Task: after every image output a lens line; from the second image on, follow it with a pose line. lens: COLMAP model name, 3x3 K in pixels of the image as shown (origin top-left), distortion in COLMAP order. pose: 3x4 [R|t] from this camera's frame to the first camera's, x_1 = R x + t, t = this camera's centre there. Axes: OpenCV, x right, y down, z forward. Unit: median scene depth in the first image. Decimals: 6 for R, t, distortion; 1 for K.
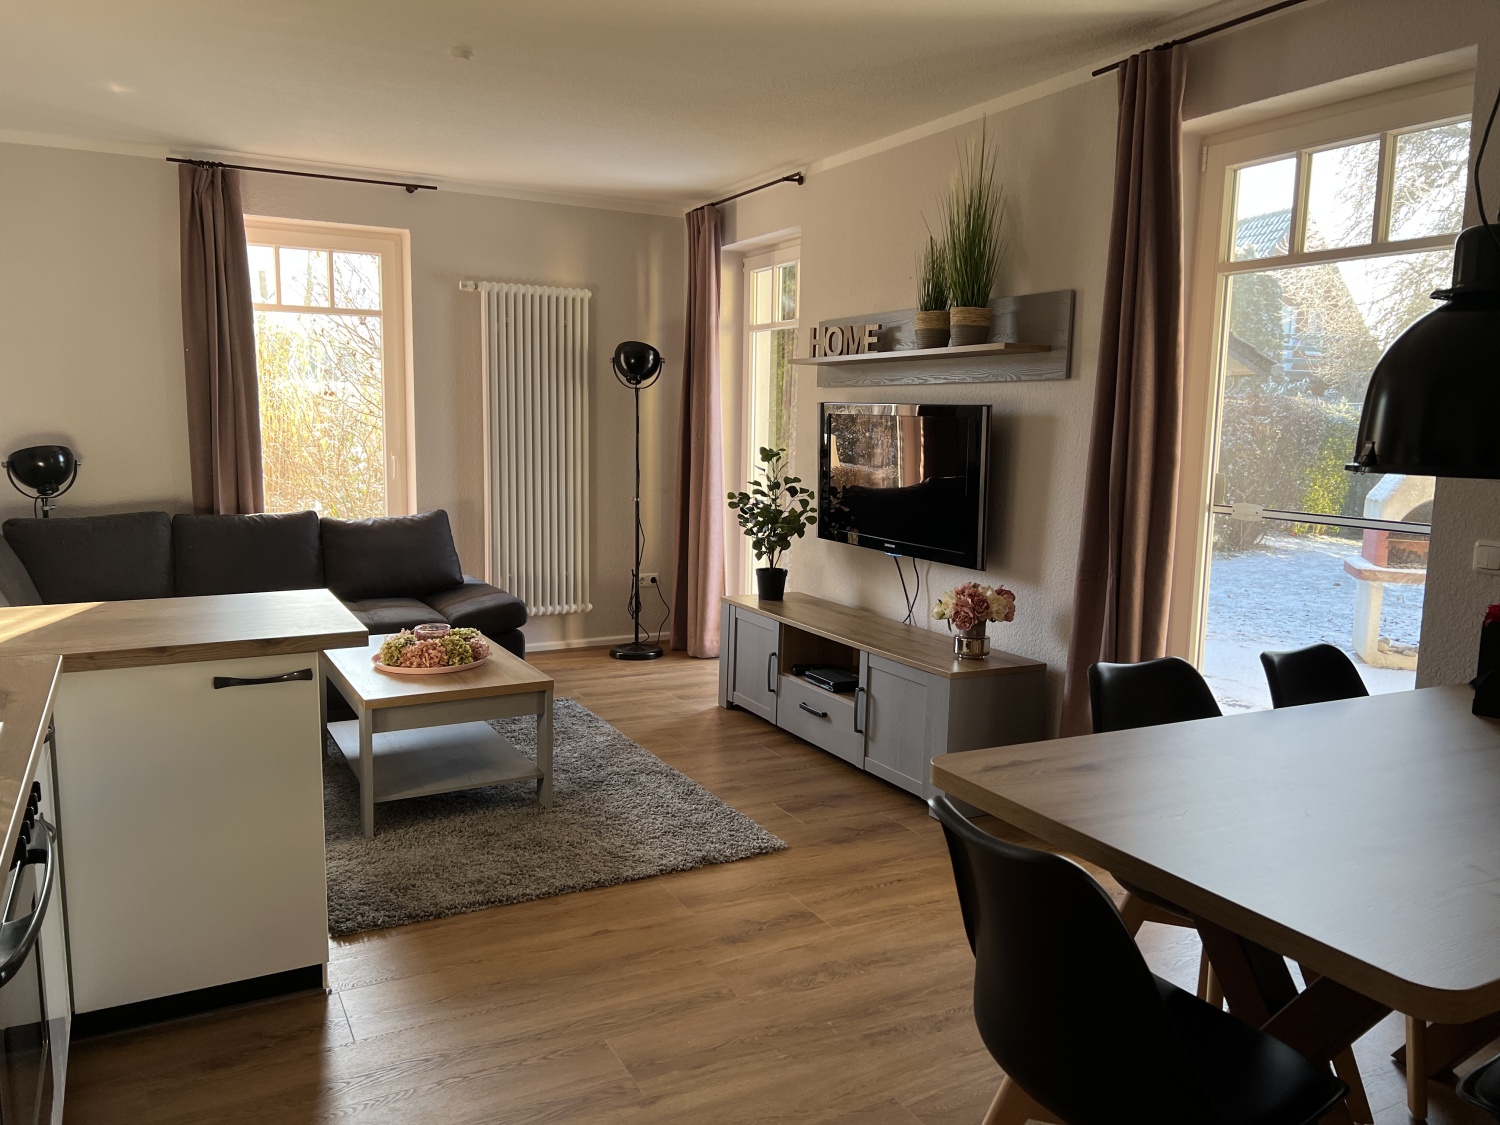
lens RADIAL K [[1114.5, 0, 764.1], [0, 1114.5, 569.8], [0, 0, 1]] dist [0.016892, -0.023273]
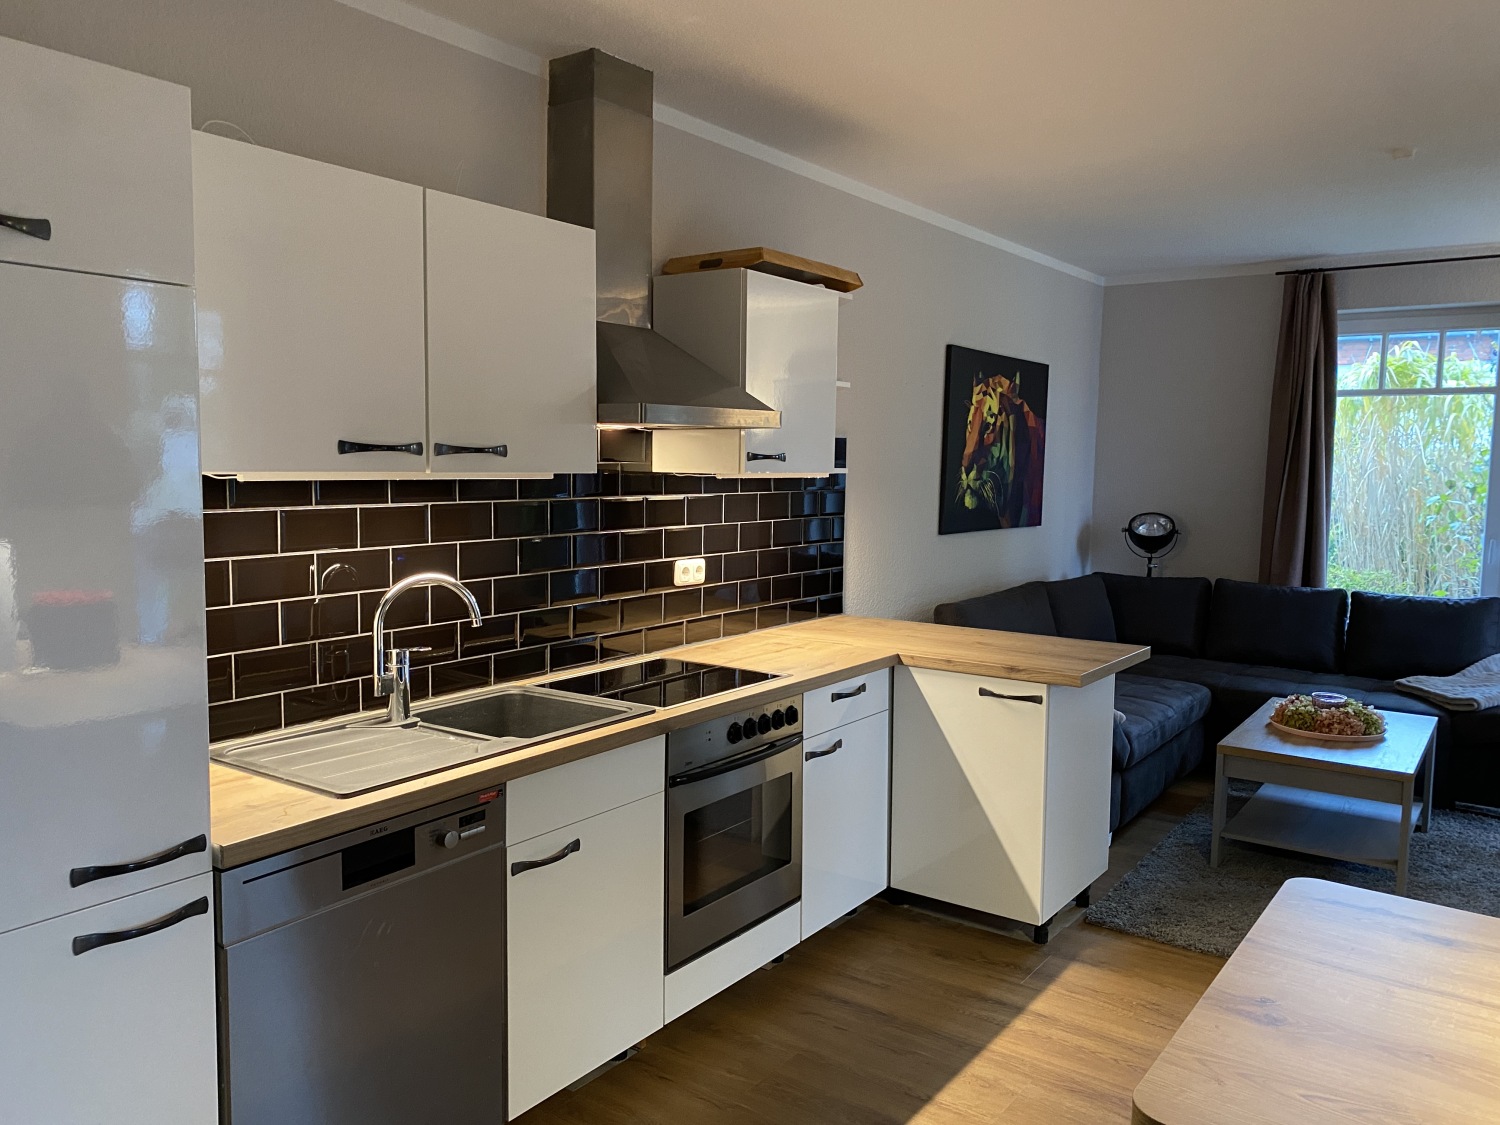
lens RADIAL K [[1130.3, 0, 758.3], [0, 1130.3, 567.8], [0, 0, 1]] dist [0.050407, -0.014650]
pose [[0.445436, 0.075831, -0.892097, 0.305405], [-0.129265, 0.991414, 0.019729, -0.022579], [0.885933, 0.106529, 0.451414, 0.030806]]
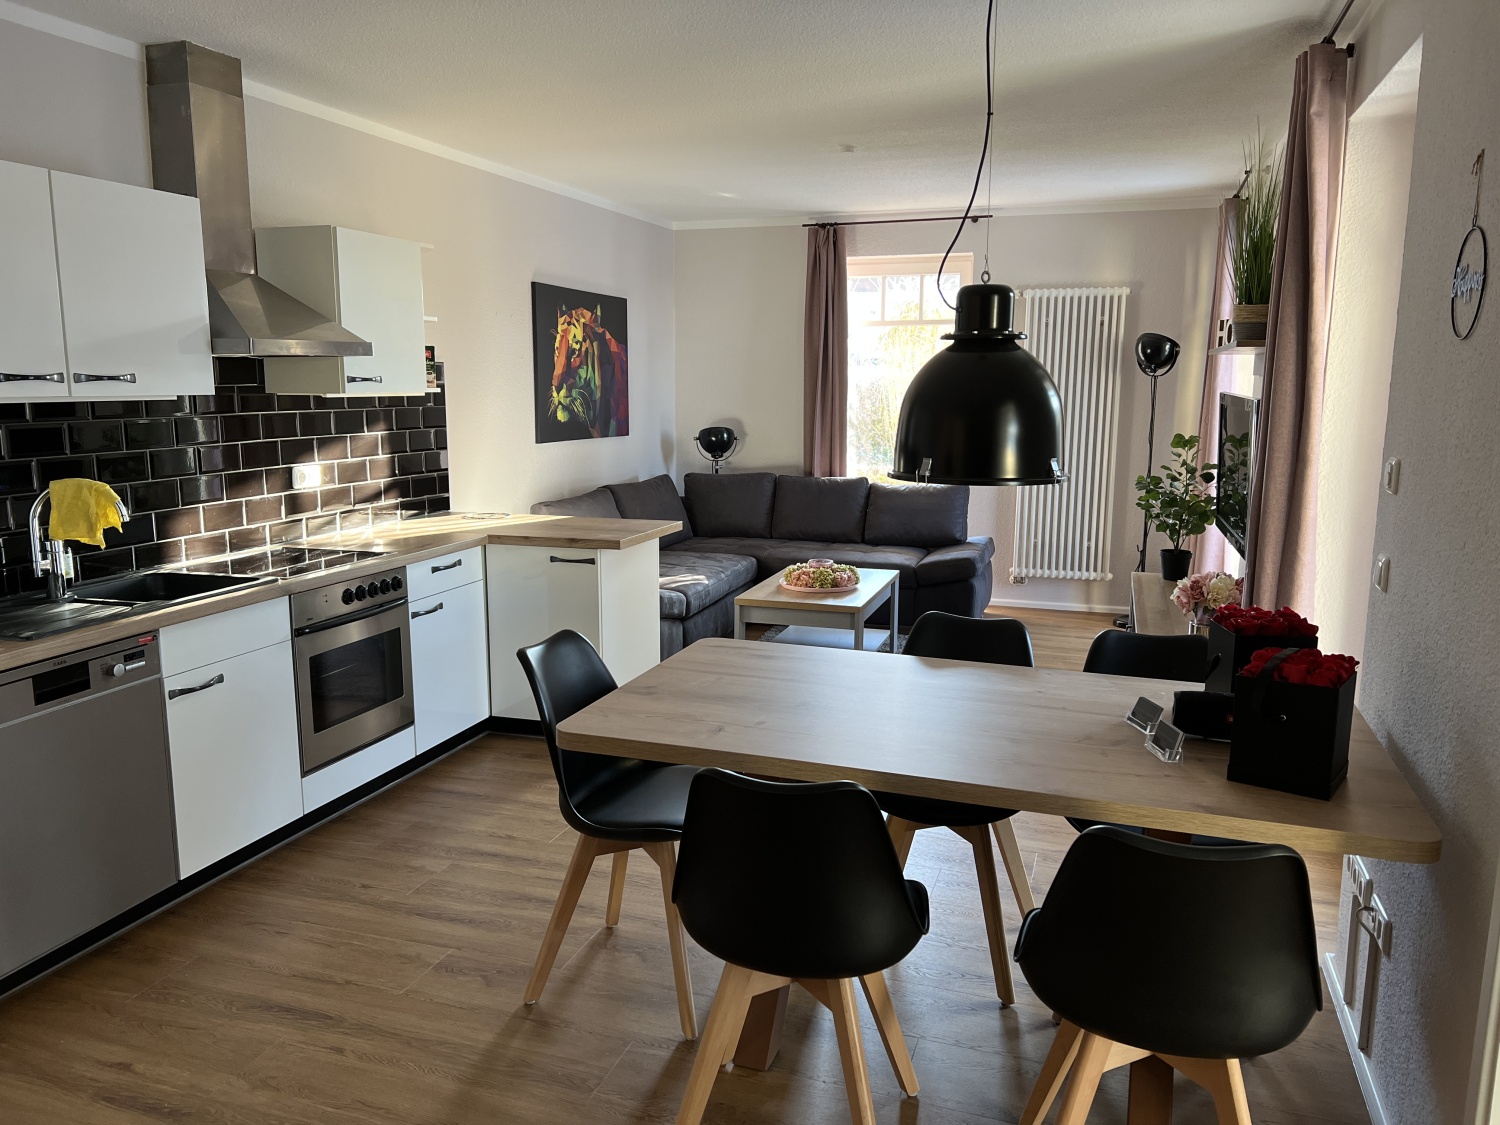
lens RADIAL K [[1114.5, 0, 745.2], [0, 1114.5, 570.5], [0, 0, 1]] dist [0.016892, -0.023273]
pose [[0.686034, 0.103550, -0.720163, 0.491994], [-0.086363, 0.994412, 0.060713, -0.010585], [0.722426, 0.020544, 0.691143, -0.027884]]
